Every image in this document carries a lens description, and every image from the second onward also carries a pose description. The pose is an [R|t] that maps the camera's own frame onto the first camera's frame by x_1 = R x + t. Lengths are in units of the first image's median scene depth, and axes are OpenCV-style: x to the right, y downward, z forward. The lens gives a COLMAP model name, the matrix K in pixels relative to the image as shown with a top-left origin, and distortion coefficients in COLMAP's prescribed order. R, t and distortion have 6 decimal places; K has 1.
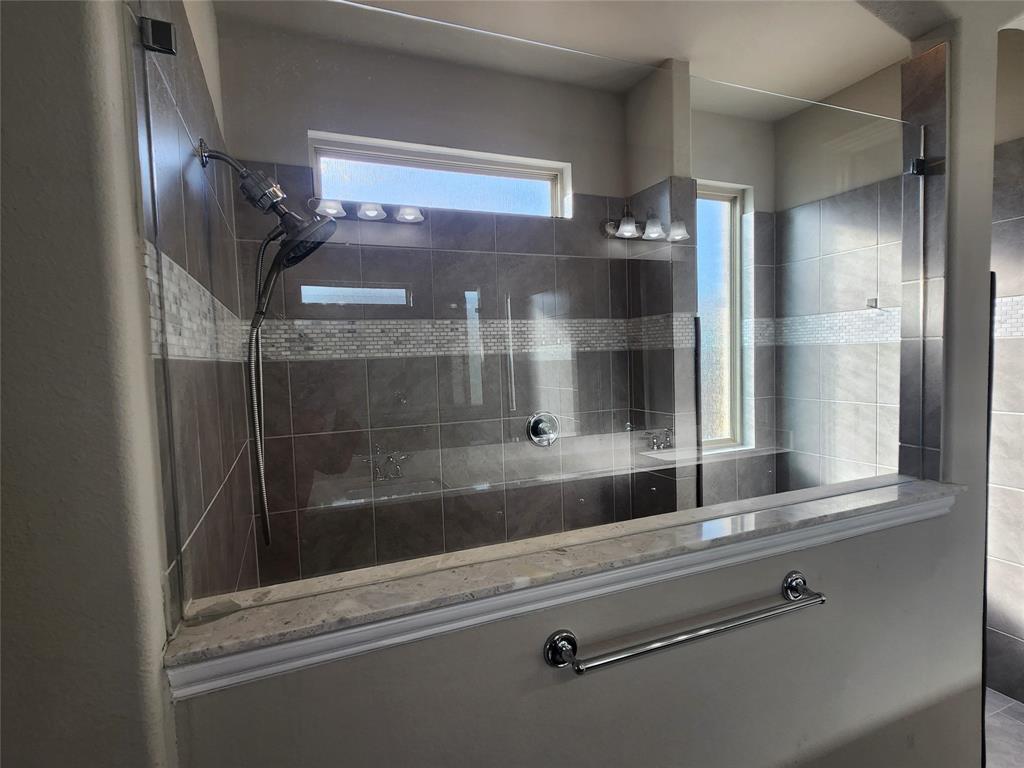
lens RADIAL K [[530.8, 0, 512.1], [0, 530.8, 383.6], [0, 0, 1]] dist [0.002251, 0.000167]
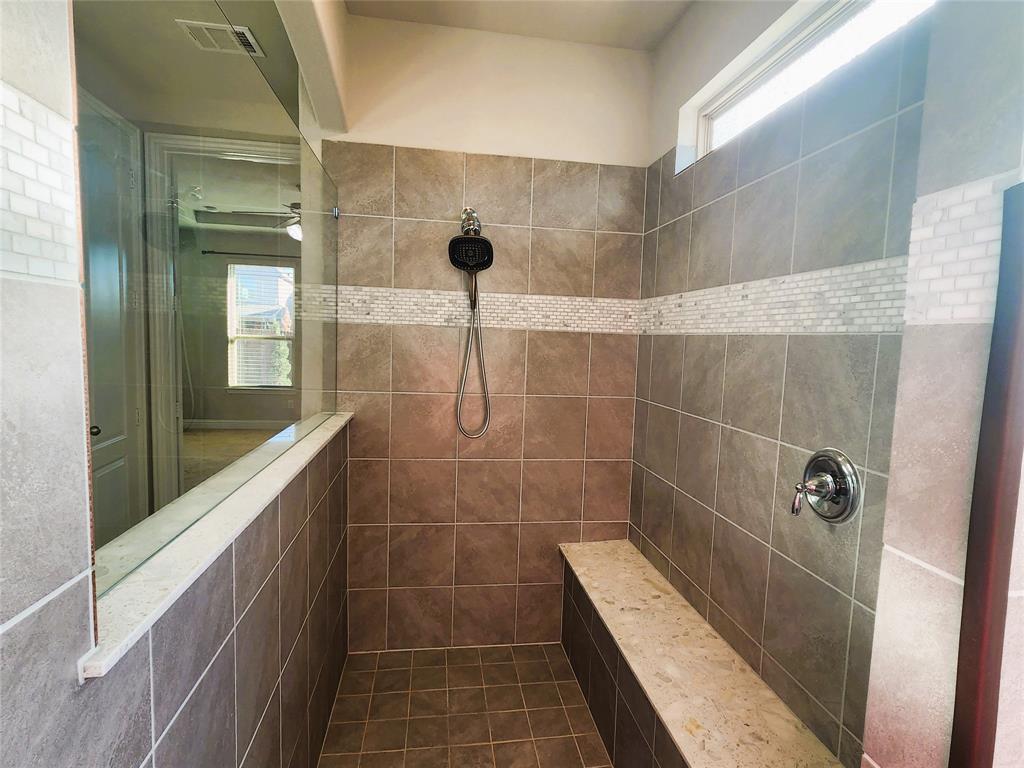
lens RADIAL K [[530.8, 0, 511.8], [0, 530.8, 384.2], [0, 0, 1]] dist [0.002251, 0.000167]
pose [[-0.245673, 0.109016, -0.963203, 0.659850], [-0.075883, 0.988444, 0.131228, -0.057627], [0.966378, 0.105330, -0.234561, 0.892179]]
